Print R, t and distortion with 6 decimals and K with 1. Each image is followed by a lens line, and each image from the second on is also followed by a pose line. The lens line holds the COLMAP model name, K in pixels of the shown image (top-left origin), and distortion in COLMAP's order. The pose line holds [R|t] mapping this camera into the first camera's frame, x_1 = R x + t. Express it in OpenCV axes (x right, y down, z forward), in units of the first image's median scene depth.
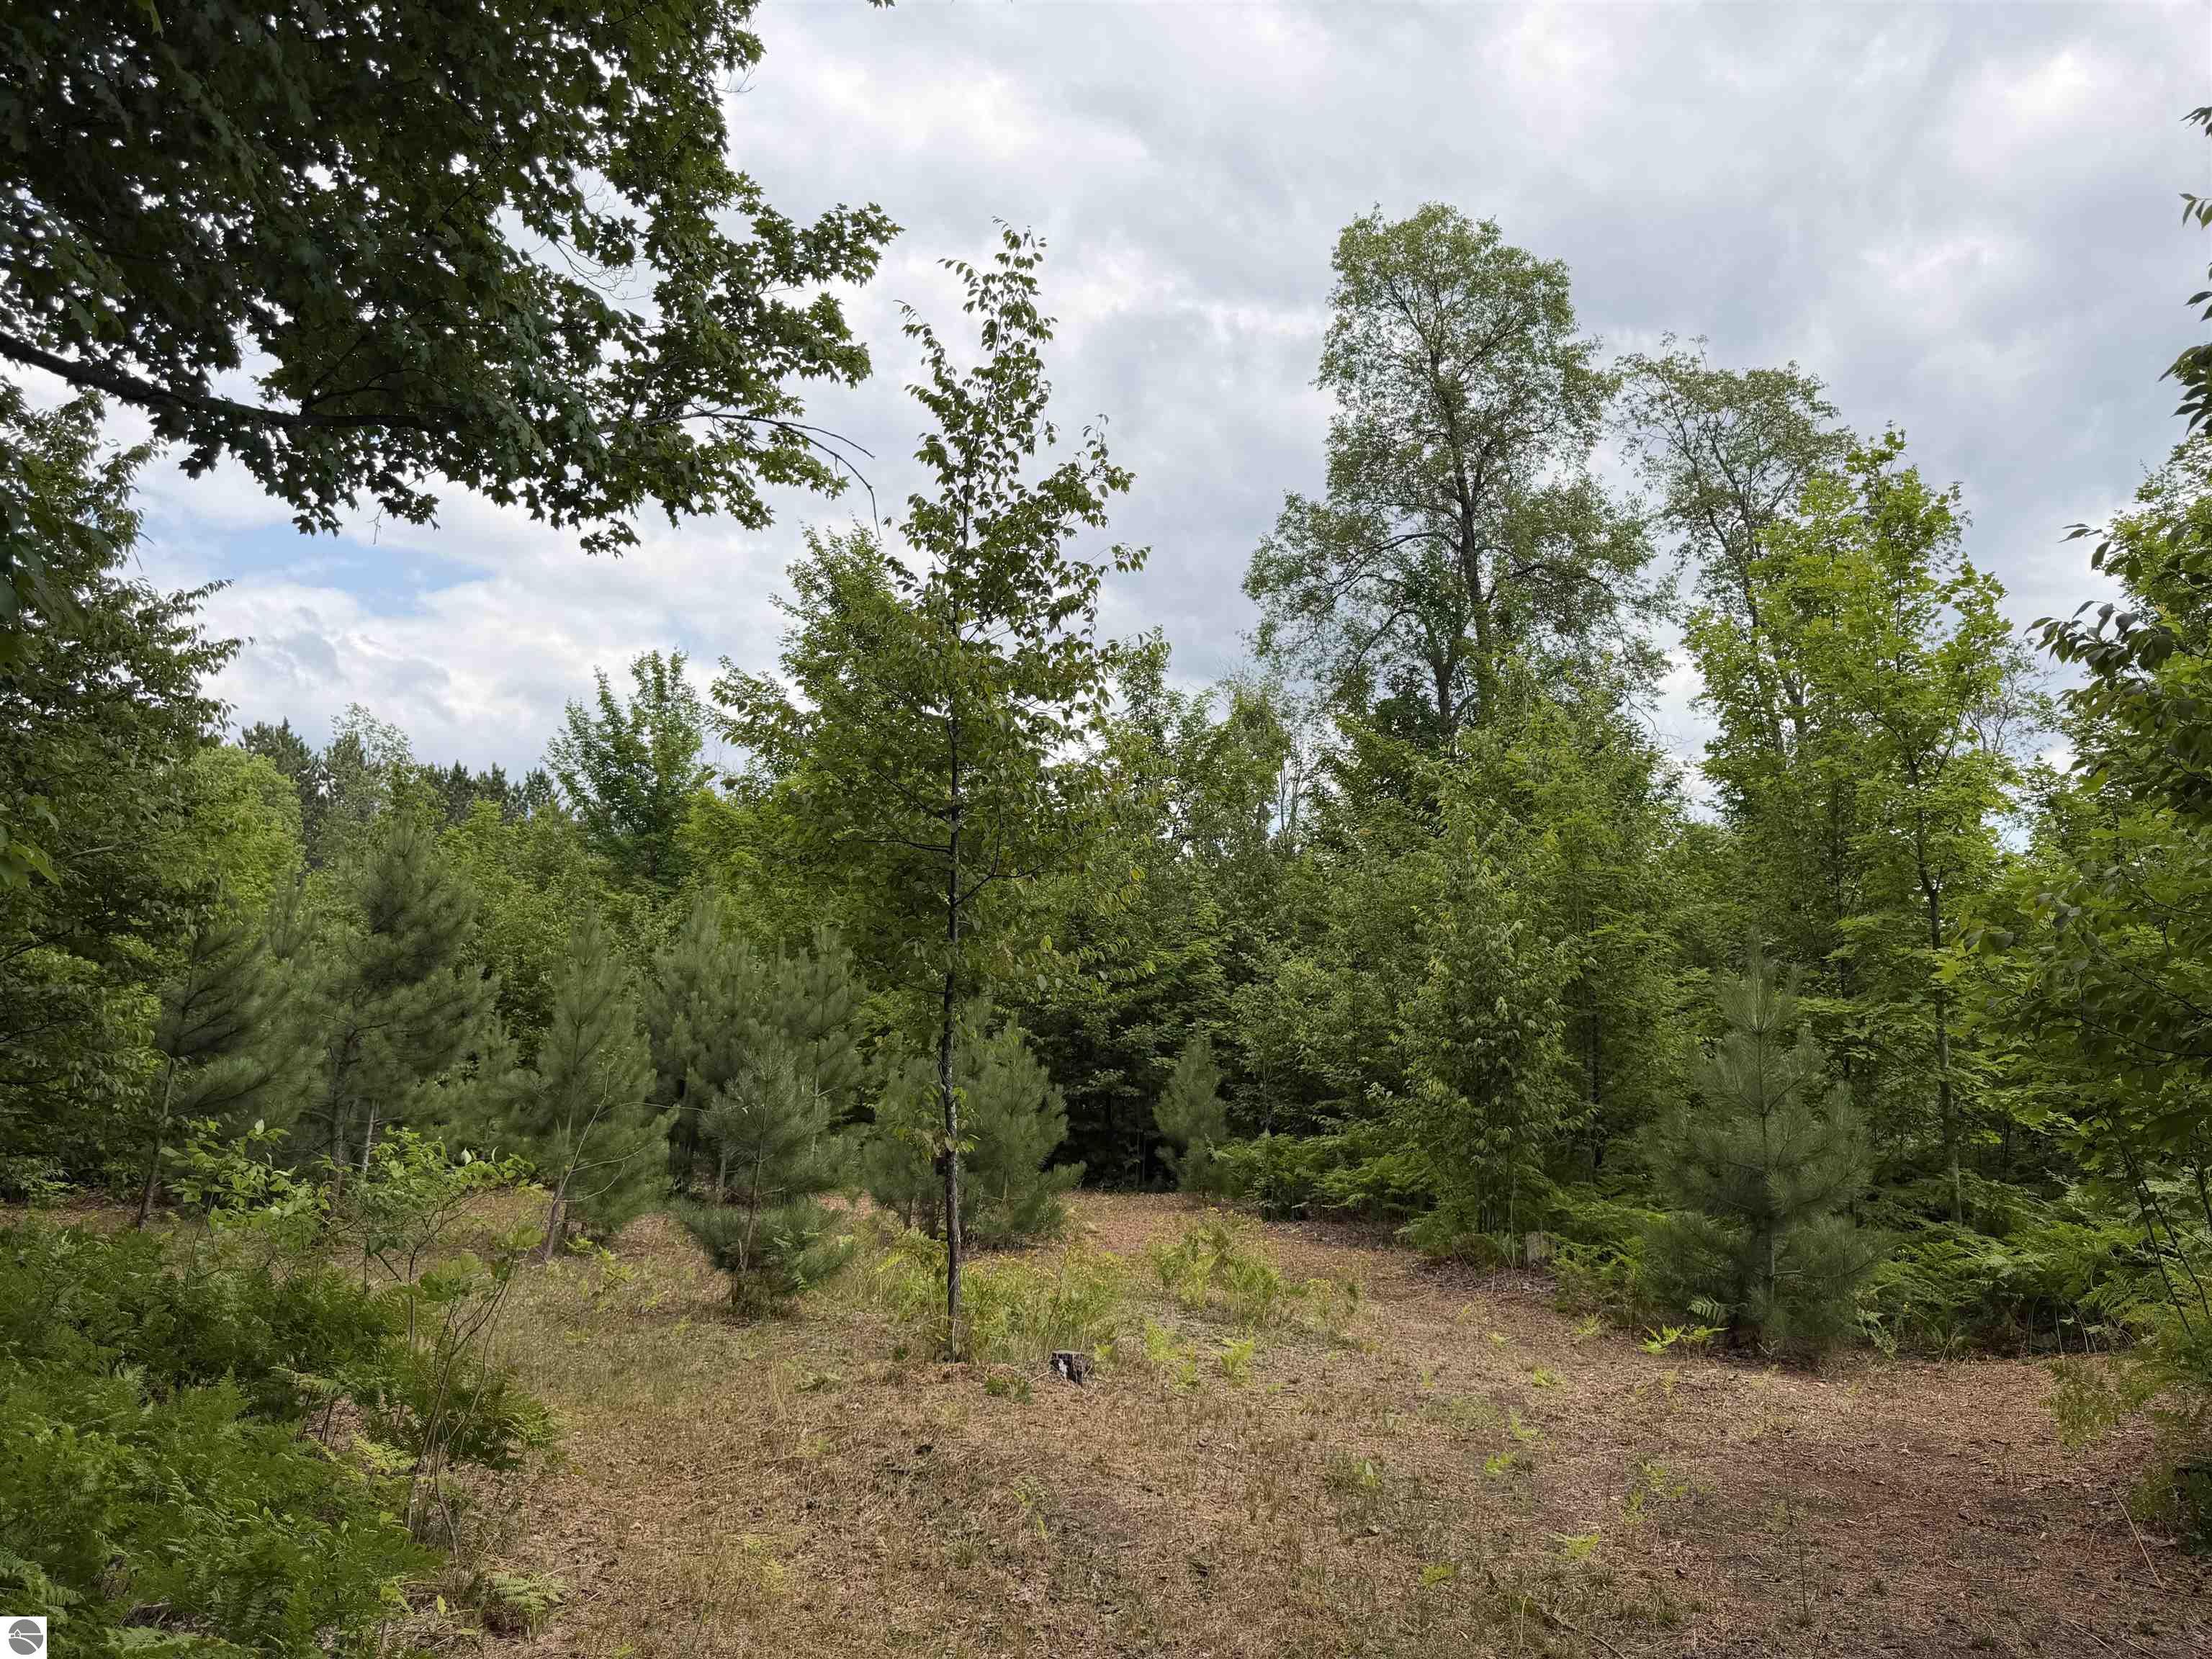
lens RADIAL K [[1554.1, 0, 1105.3], [0, 1554.1, 837.2], [0, 0, 1]] dist [0.011764, -0.000455]
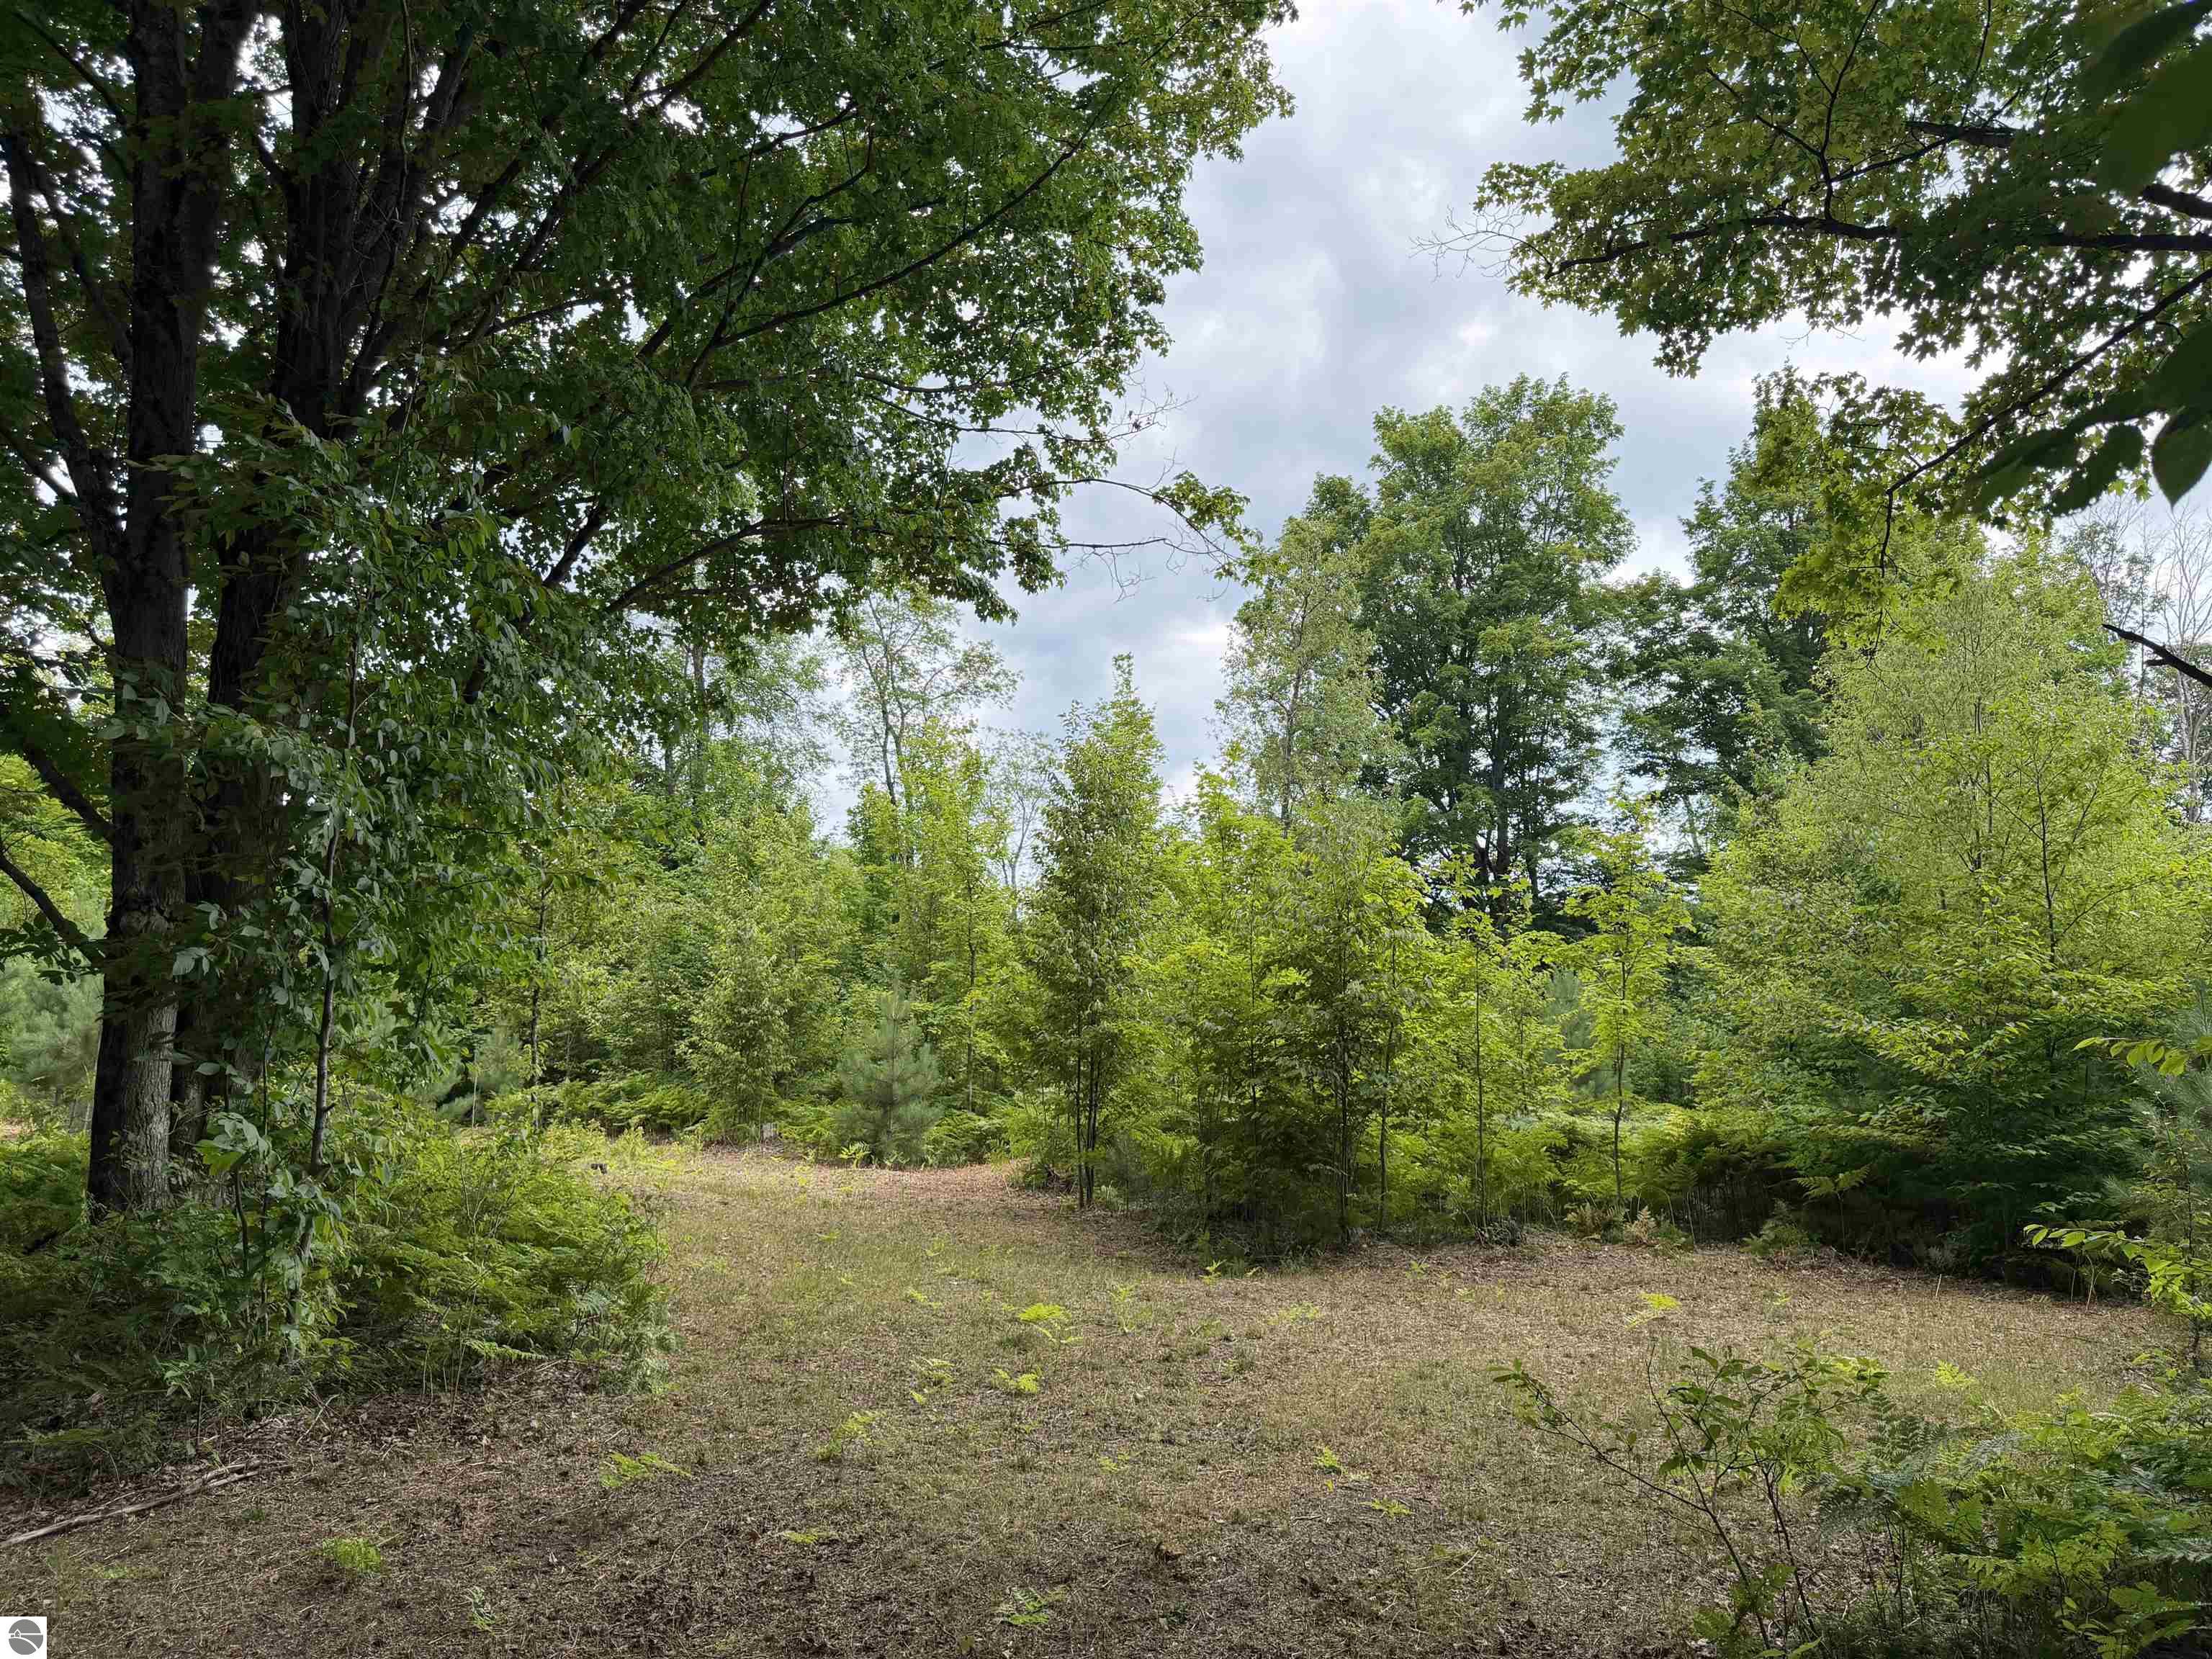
lens RADIAL K [[1554.1, 0, 1103.9], [0, 1554.1, 829.9], [0, 0, 1]] dist [0.011764, -0.000455]
pose [[0.844721, 0.076276, 0.529744, -0.389952], [-0.083250, 0.996471, -0.010729, -0.108579], [-0.528693, -0.035038, 0.848089, -0.764859]]
